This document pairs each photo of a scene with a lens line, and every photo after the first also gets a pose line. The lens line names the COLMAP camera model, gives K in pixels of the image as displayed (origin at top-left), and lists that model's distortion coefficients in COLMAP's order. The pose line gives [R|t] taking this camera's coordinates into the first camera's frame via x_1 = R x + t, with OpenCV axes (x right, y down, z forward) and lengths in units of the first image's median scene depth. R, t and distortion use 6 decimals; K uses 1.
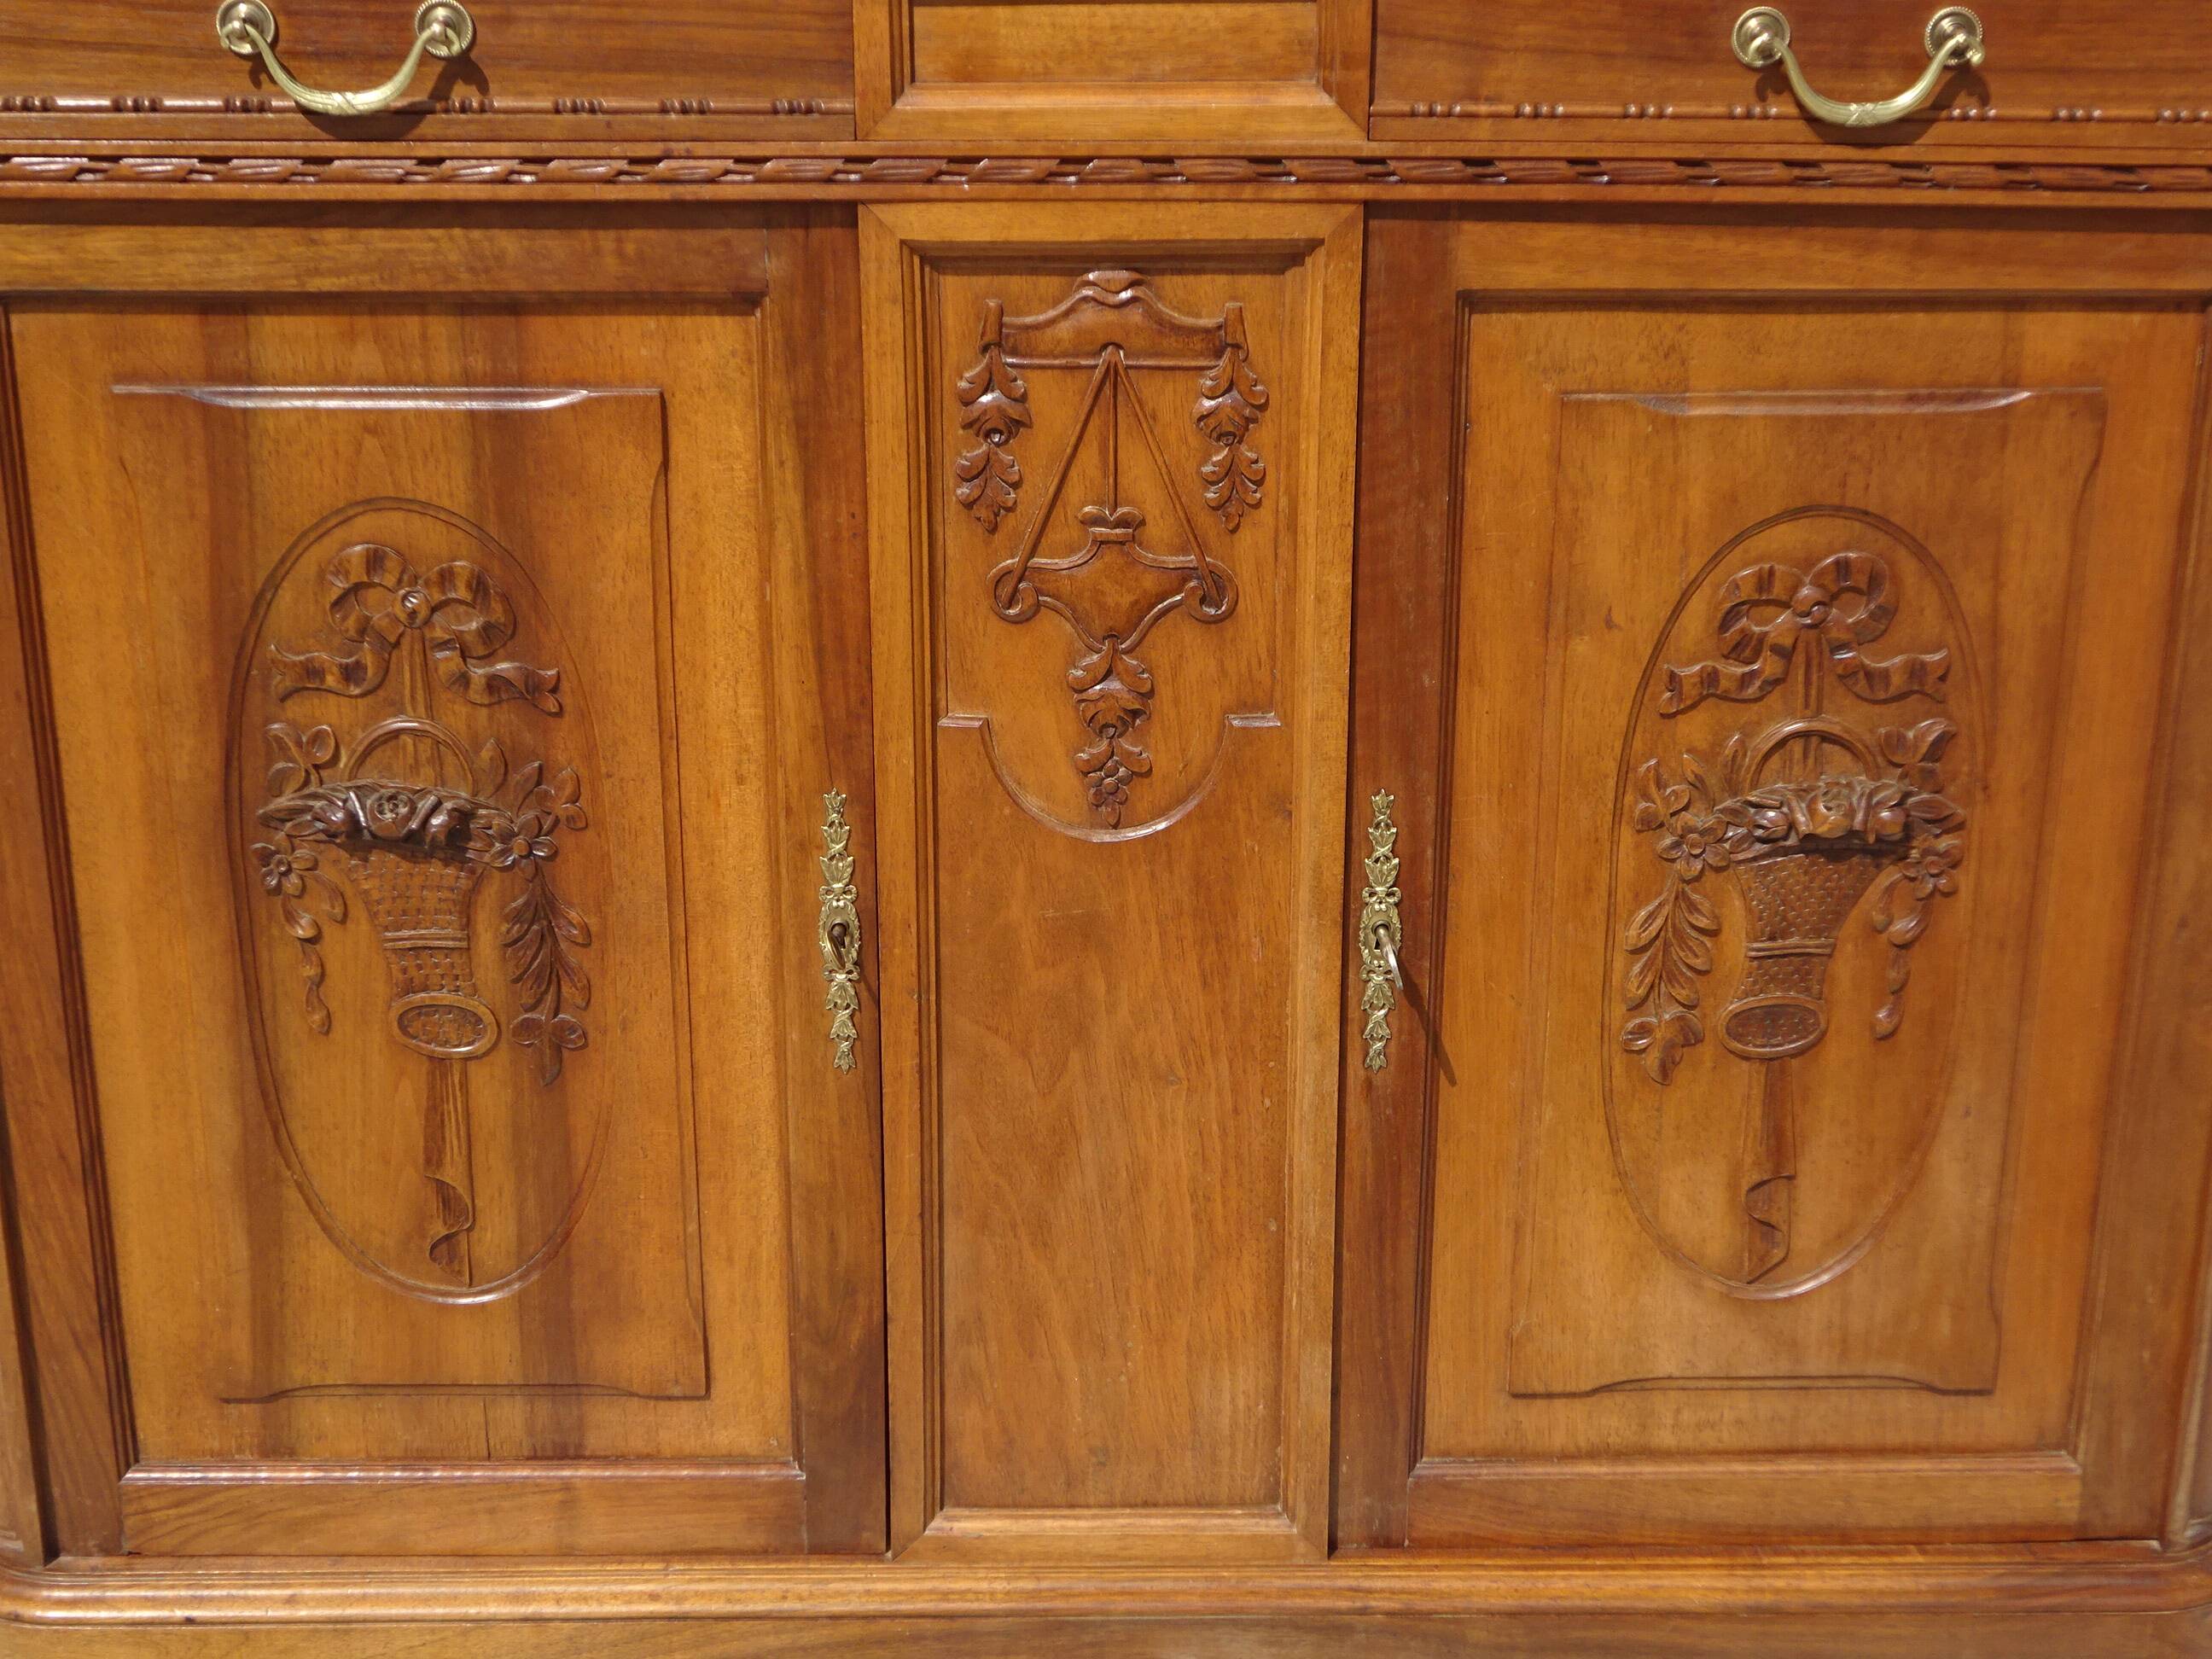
lens RADIAL K [[3444.0, 0, 1119.4], [0, 3444.0, 819.9], [0, 0, 1]] dist [0.000668, 0.061195]
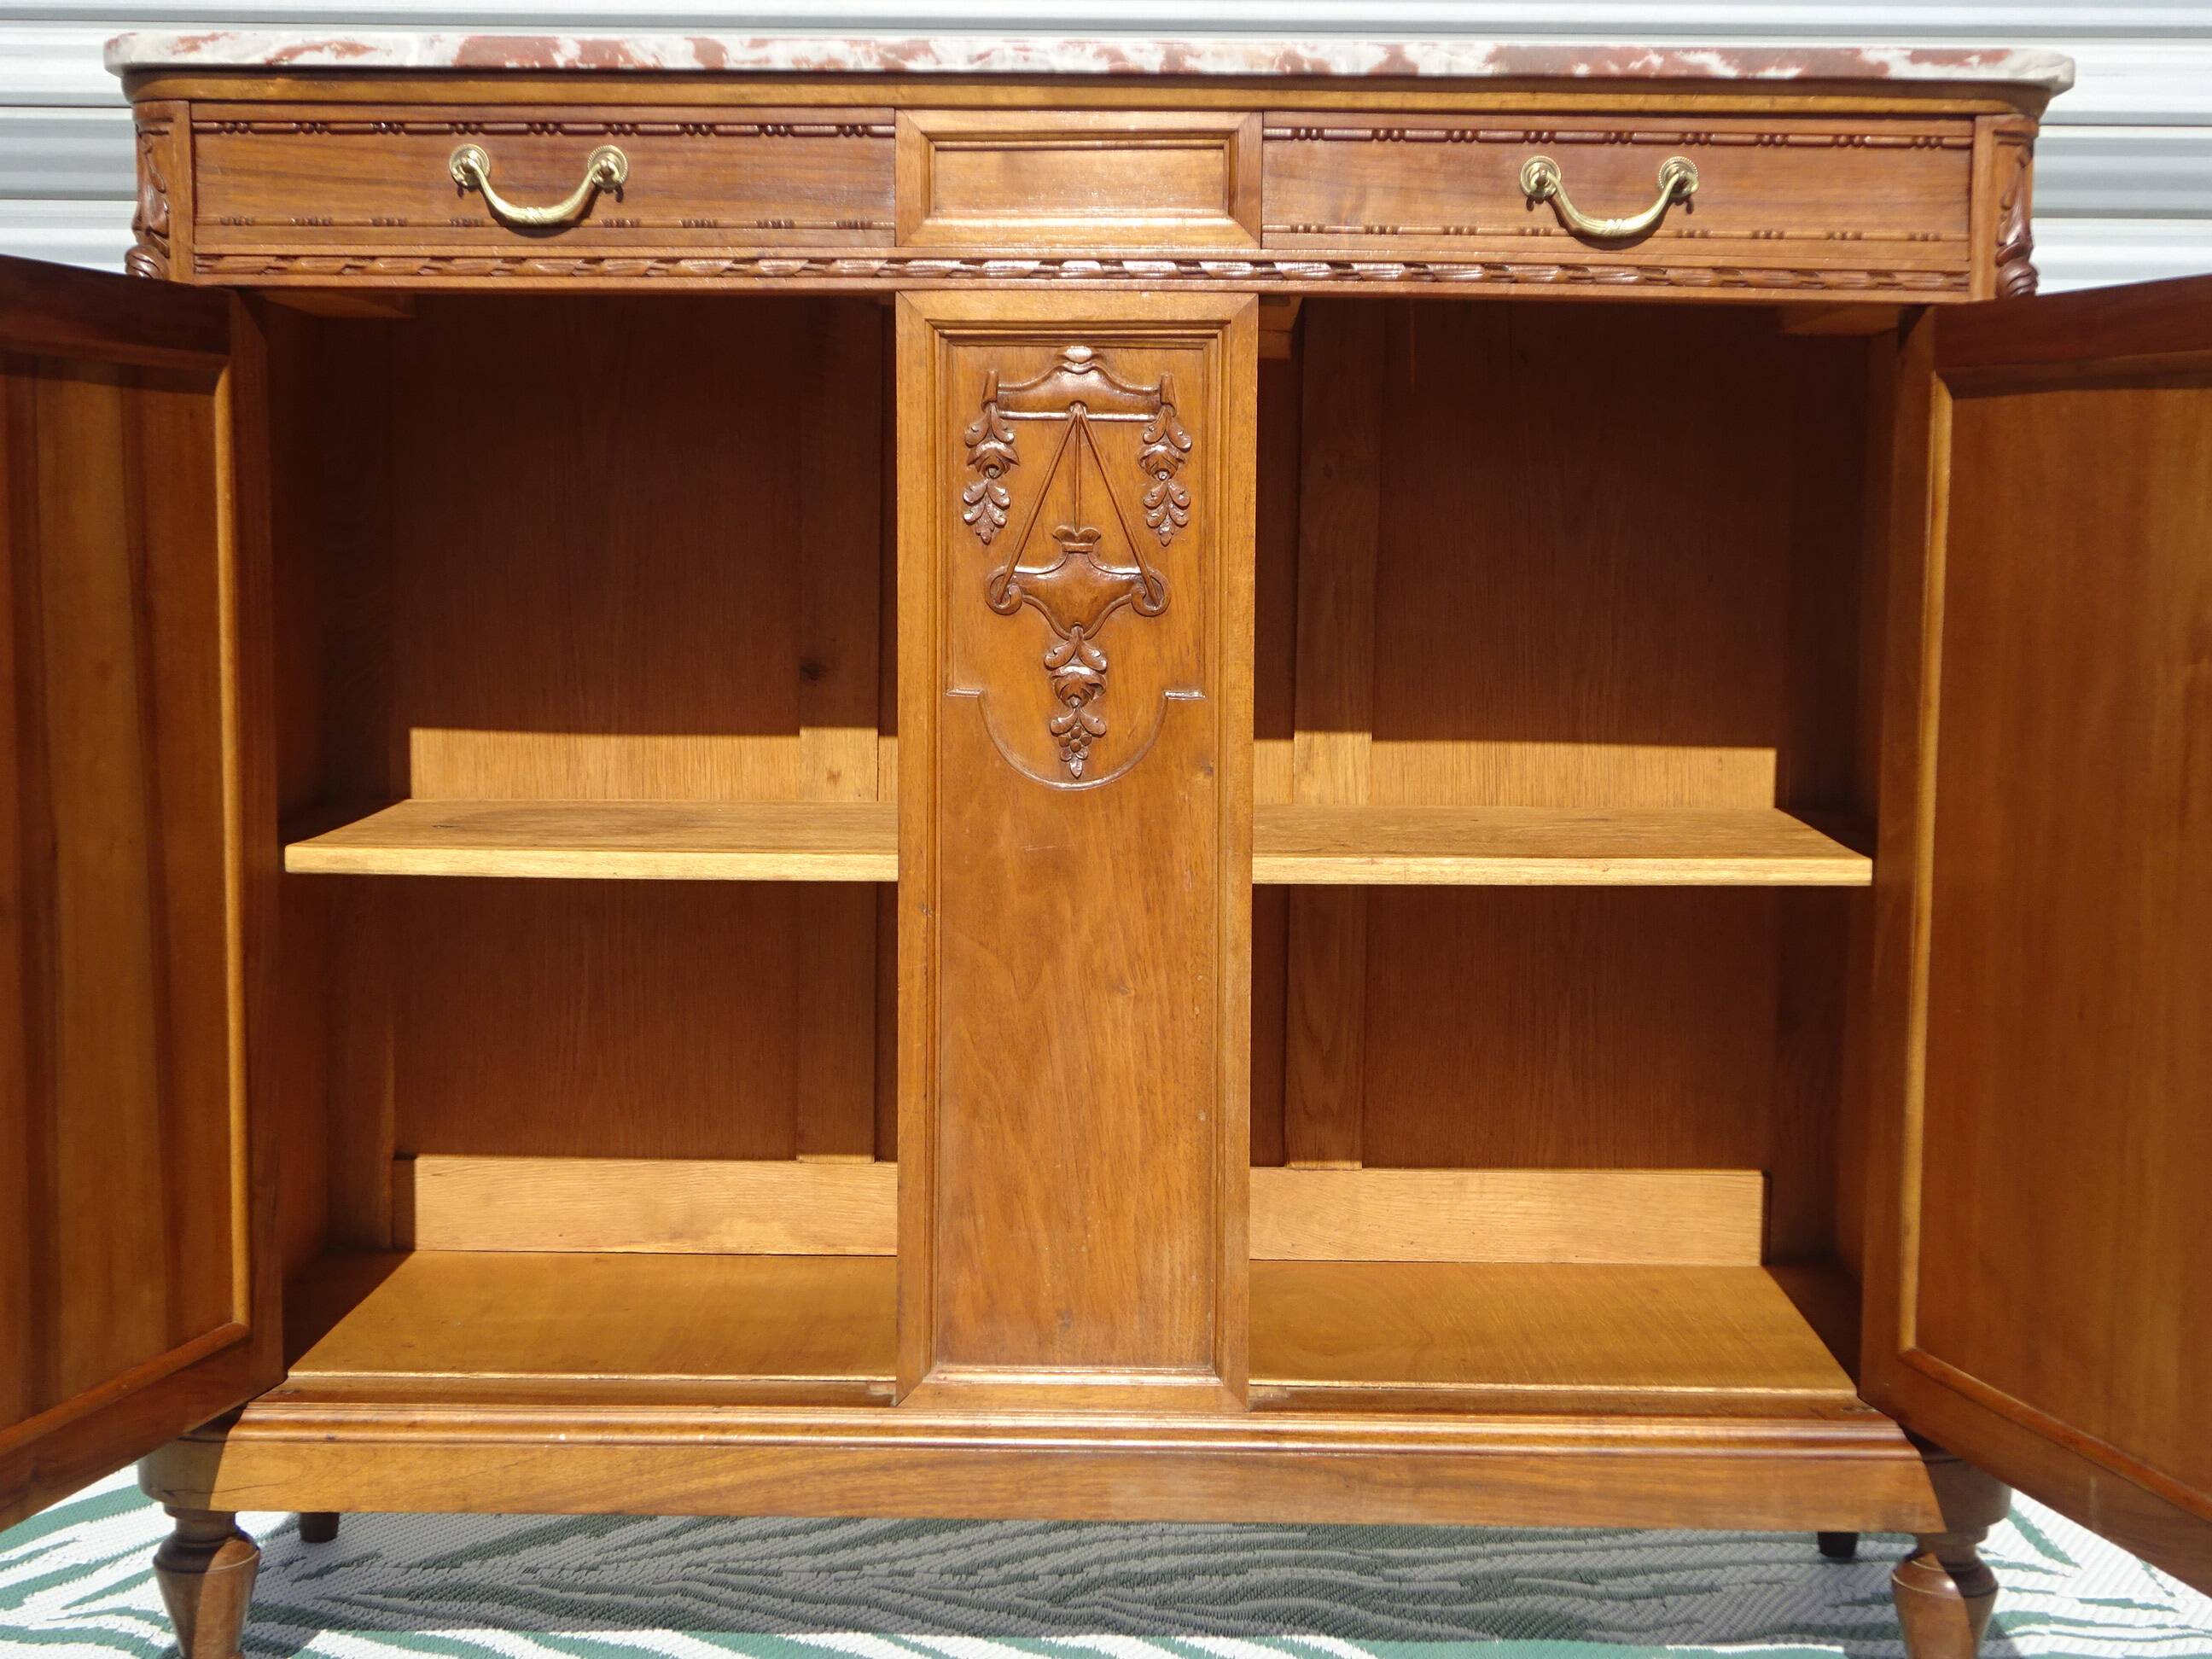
lens RADIAL K [[3121.8, 0, 1108.6], [0, 3121.8, 830.2], [0, 0, 1]] dist [0.002432, 0.062110]
pose [[0.999621, 0.006154, -0.026823, 0.042036], [-0.013160, 0.962913, -0.269491, 0.341280], [0.024170, 0.269742, 0.962629, -0.145139]]
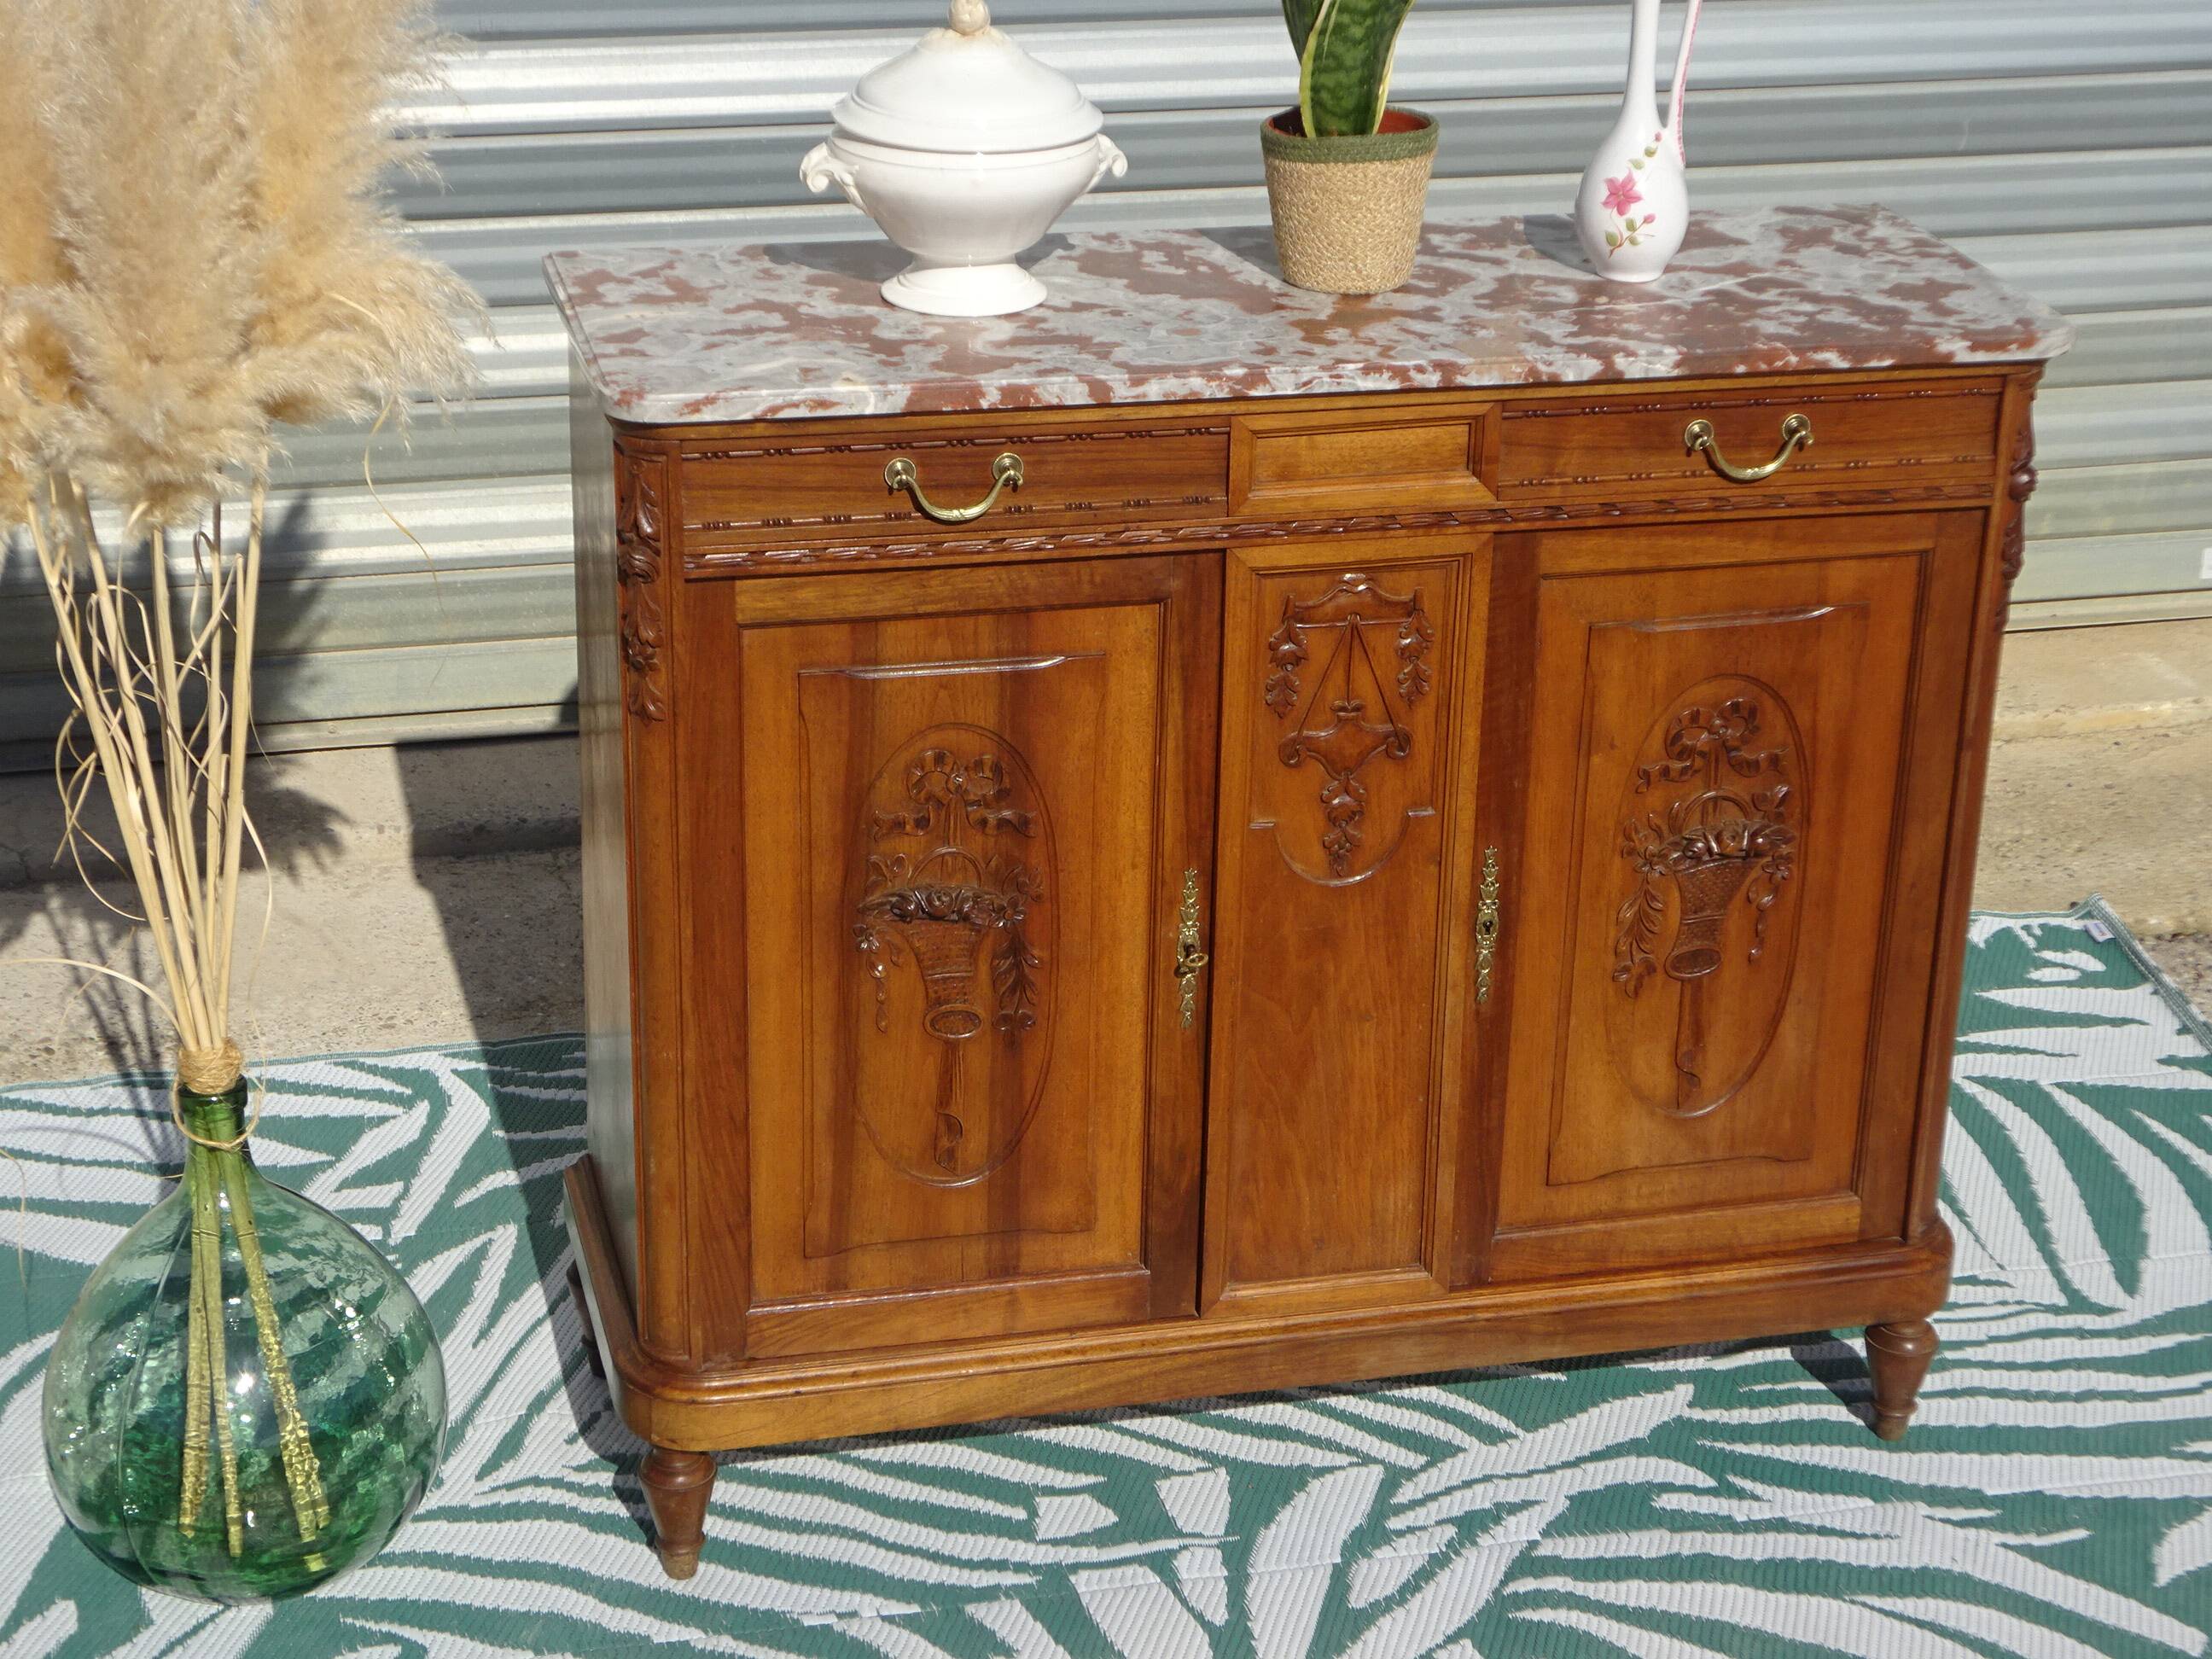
lens RADIAL K [[4025.5, 0, 1114.1], [0, 4025.5, 830.8], [0, 0, 1]] dist [0.007625, 0.201539]
pose [[0.974852, -0.071631, 0.211029, -0.542186], [0.064165, 0.997054, 0.042024, -0.114504], [-0.213418, -0.027426, 0.976576, -0.966572]]
